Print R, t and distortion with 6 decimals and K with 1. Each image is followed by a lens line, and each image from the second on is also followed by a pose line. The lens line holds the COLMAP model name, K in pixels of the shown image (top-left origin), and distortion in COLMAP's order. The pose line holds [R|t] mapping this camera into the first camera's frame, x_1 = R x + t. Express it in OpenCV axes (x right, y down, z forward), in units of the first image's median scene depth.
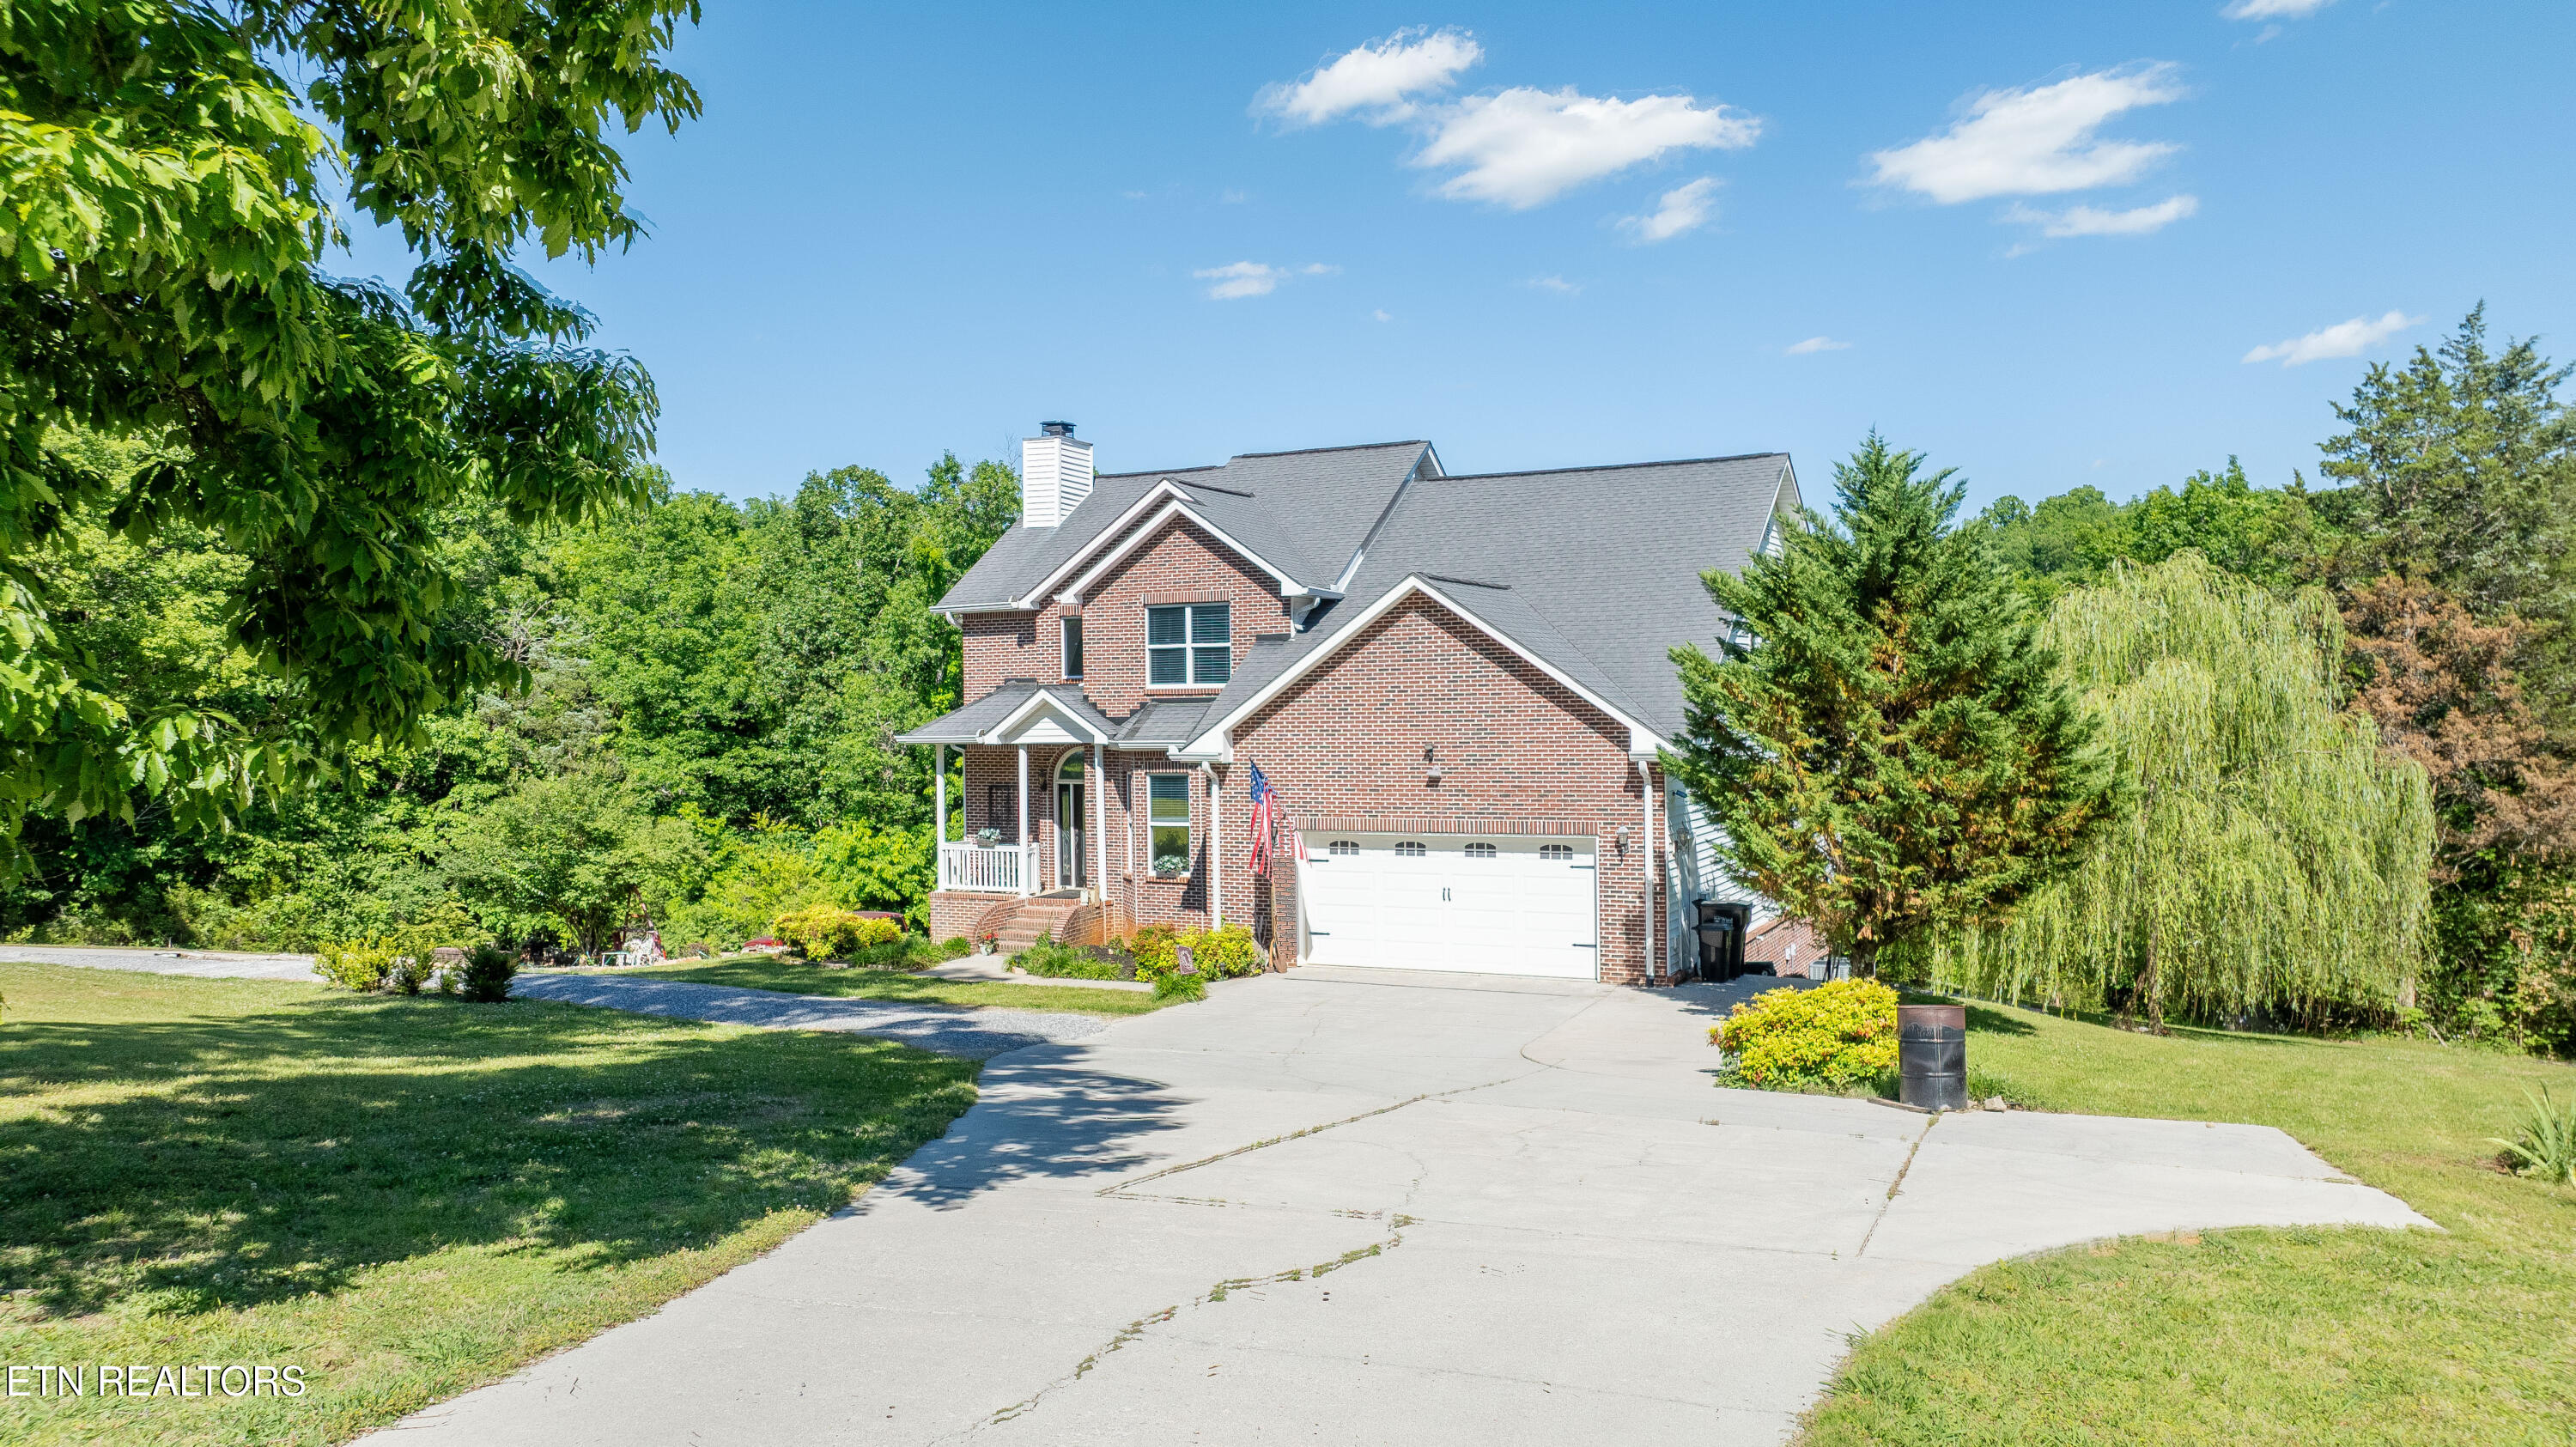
lens RADIAL K [[1852.2, 0, 1288.0], [0, 1852.2, 723.5], [0, 0, 1]] dist [0.006945, 0.005155]
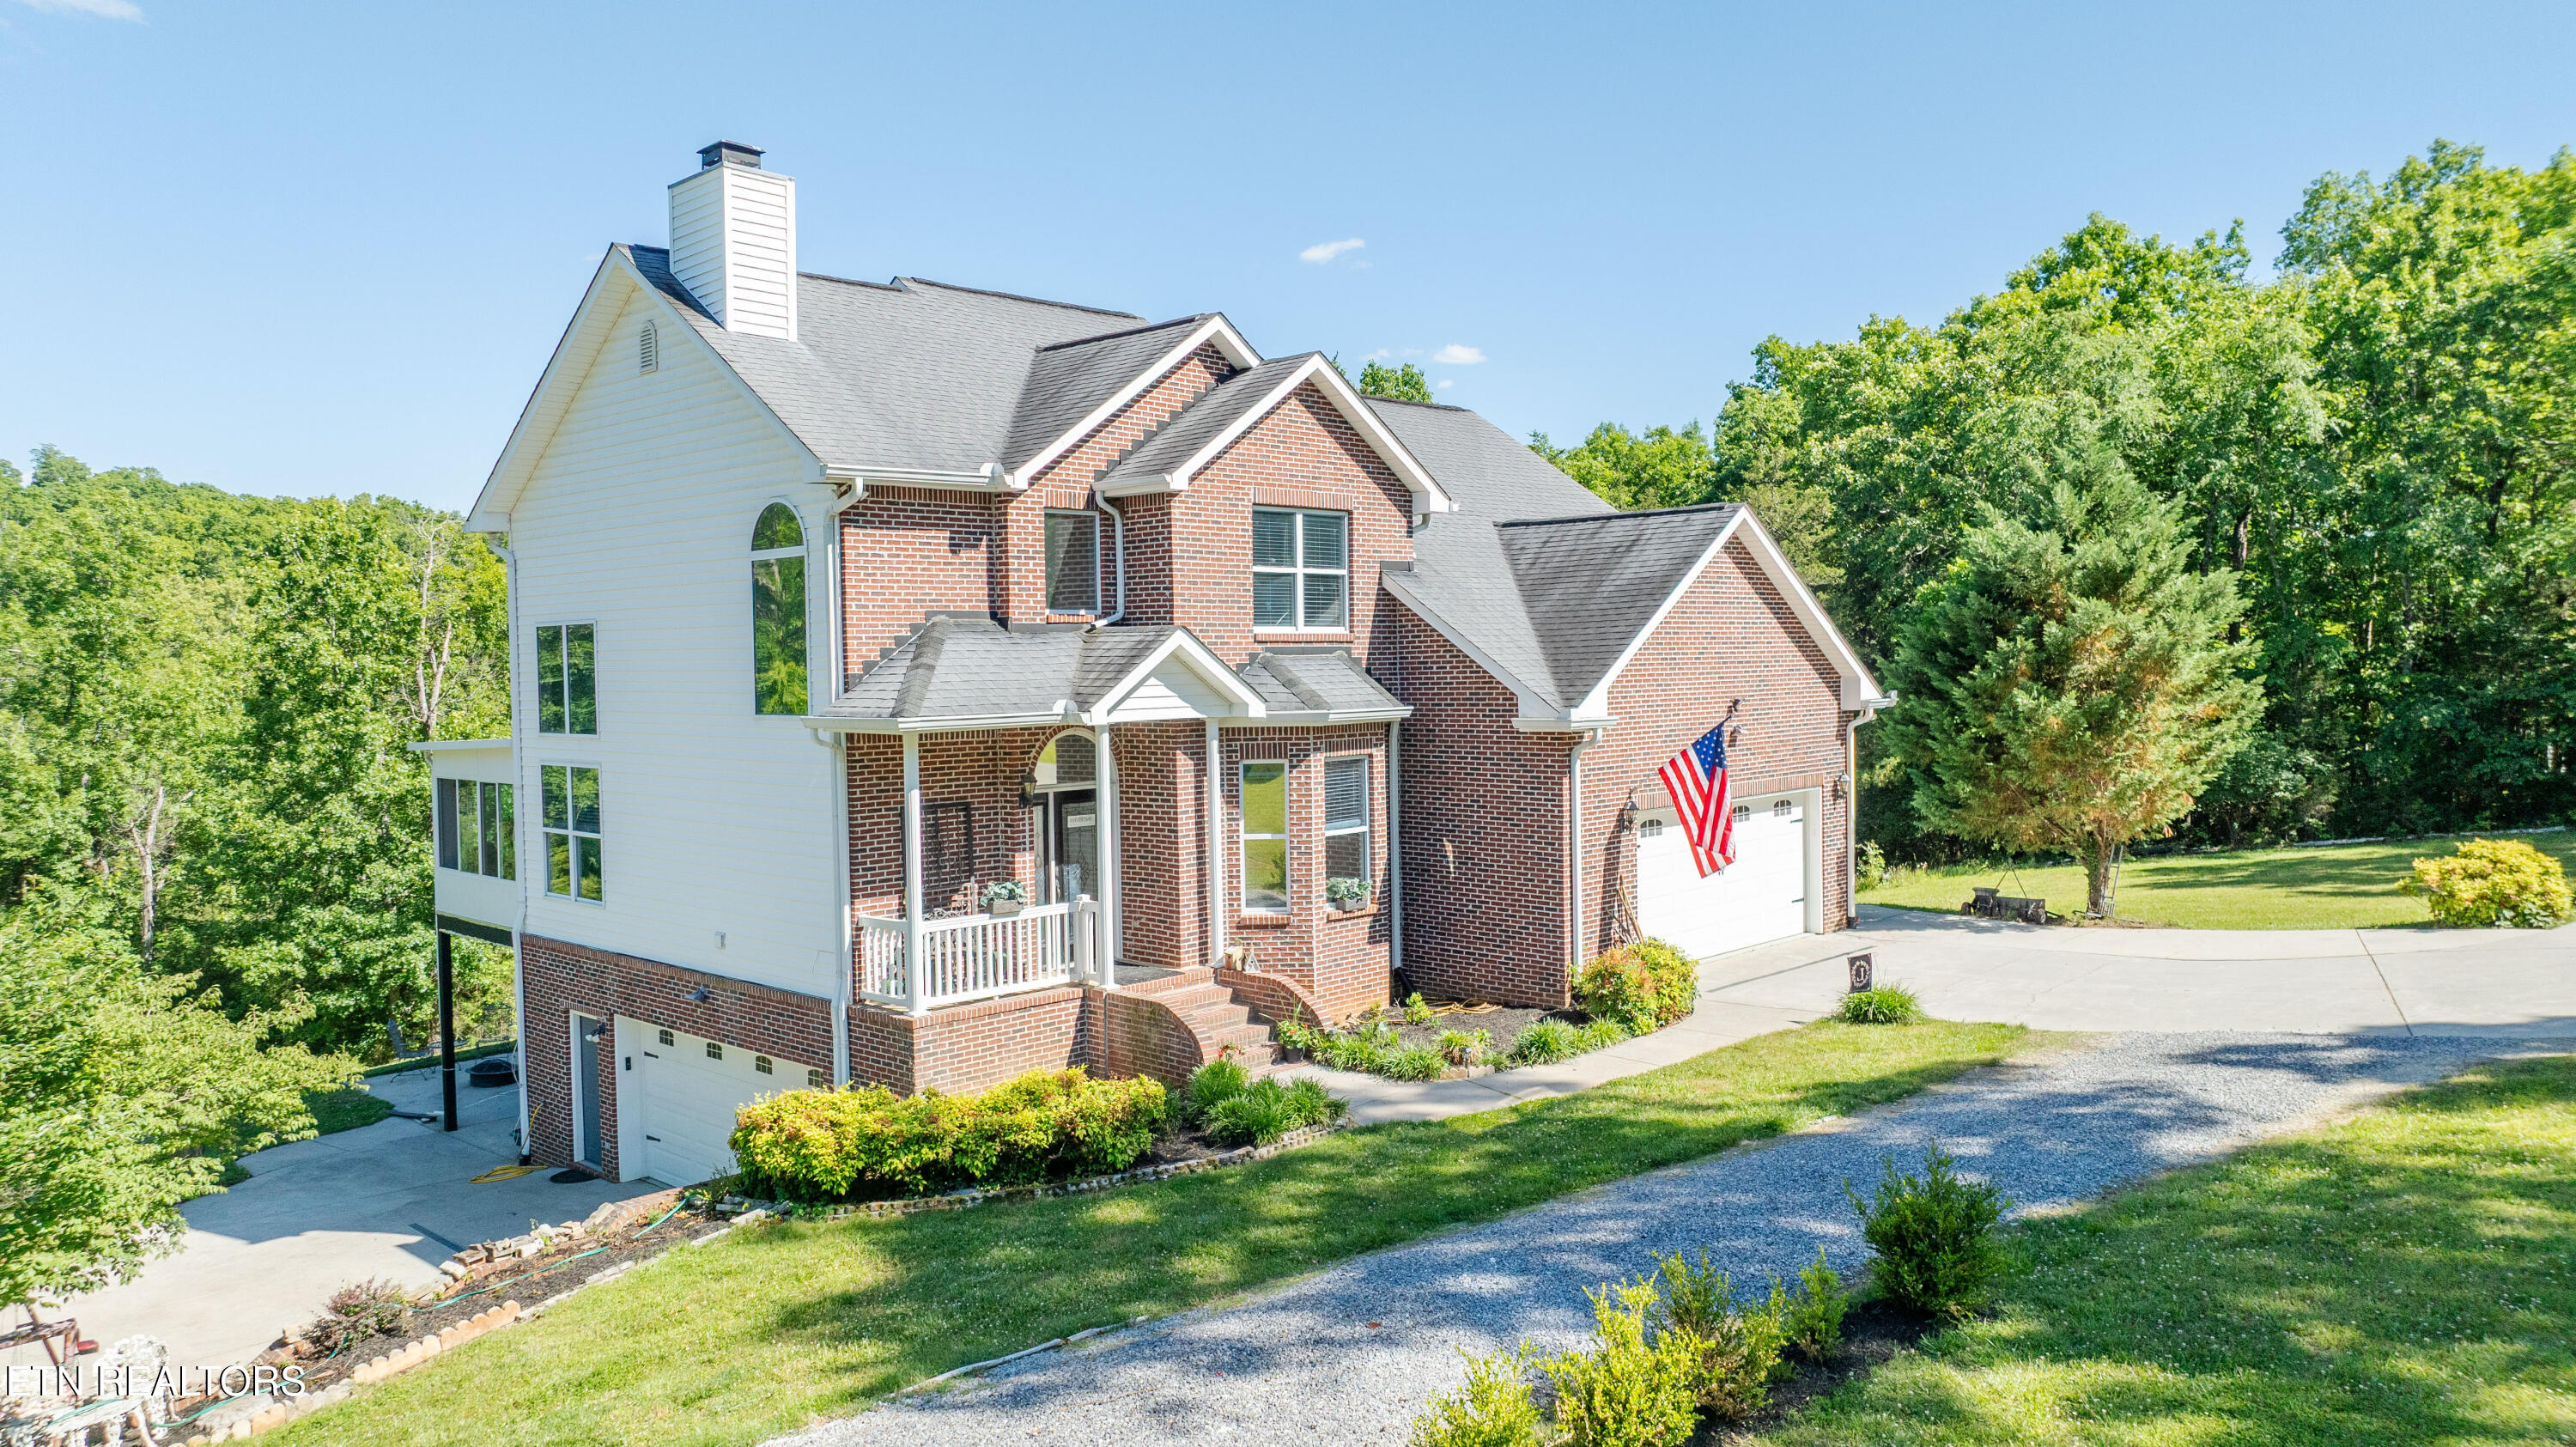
lens RADIAL K [[1852.2, 0, 1288.0], [0, 1852.2, 723.5], [0, 0, 1]] dist [0.006945, 0.005155]
pose [[0.279434, -0.037773, 0.959422, -0.714971], [0.008104, 0.999283, 0.036982, -0.010706], [-0.960131, -0.002558, 0.279540, 0.812313]]
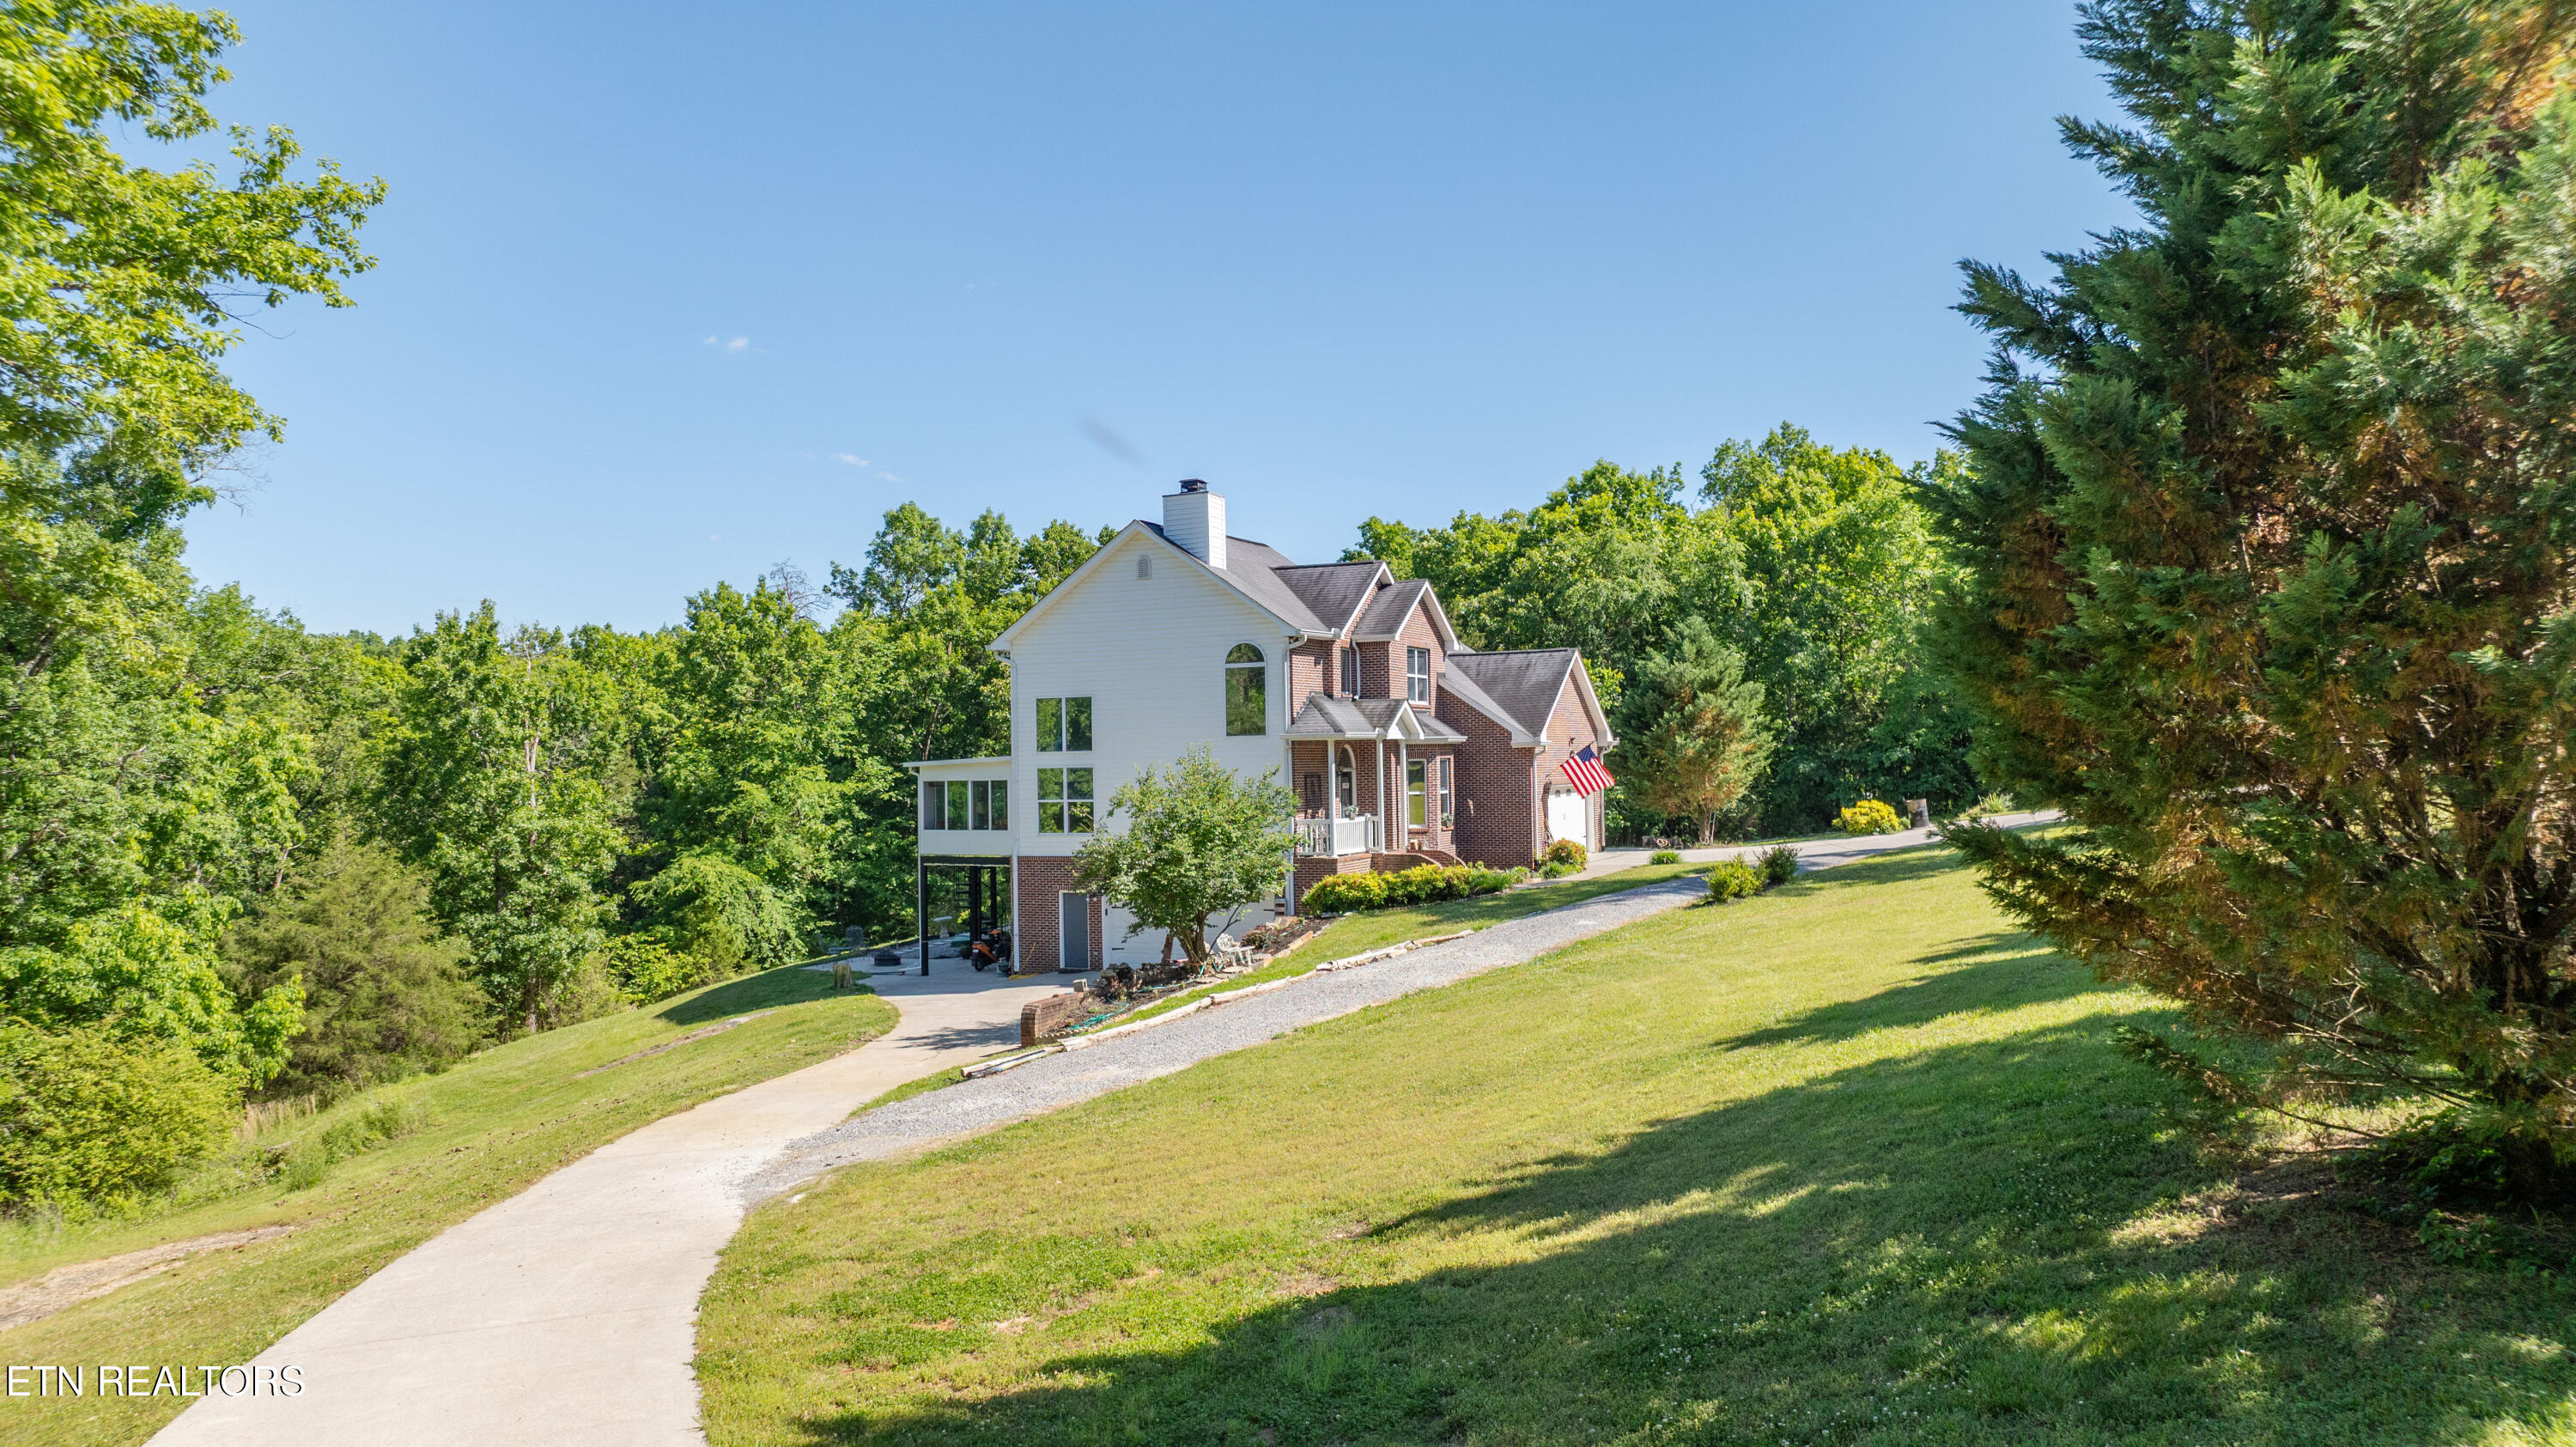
lens RADIAL K [[1852.2, 0, 1288.0], [0, 1852.2, 723.5], [0, 0, 1]] dist [0.006945, 0.005155]
pose [[-0.037409, 0.020560, 0.999089, -1.554182], [0.009257, 0.999753, -0.020227, 0.026318], [-0.999257, 0.008492, -0.037590, 1.155248]]
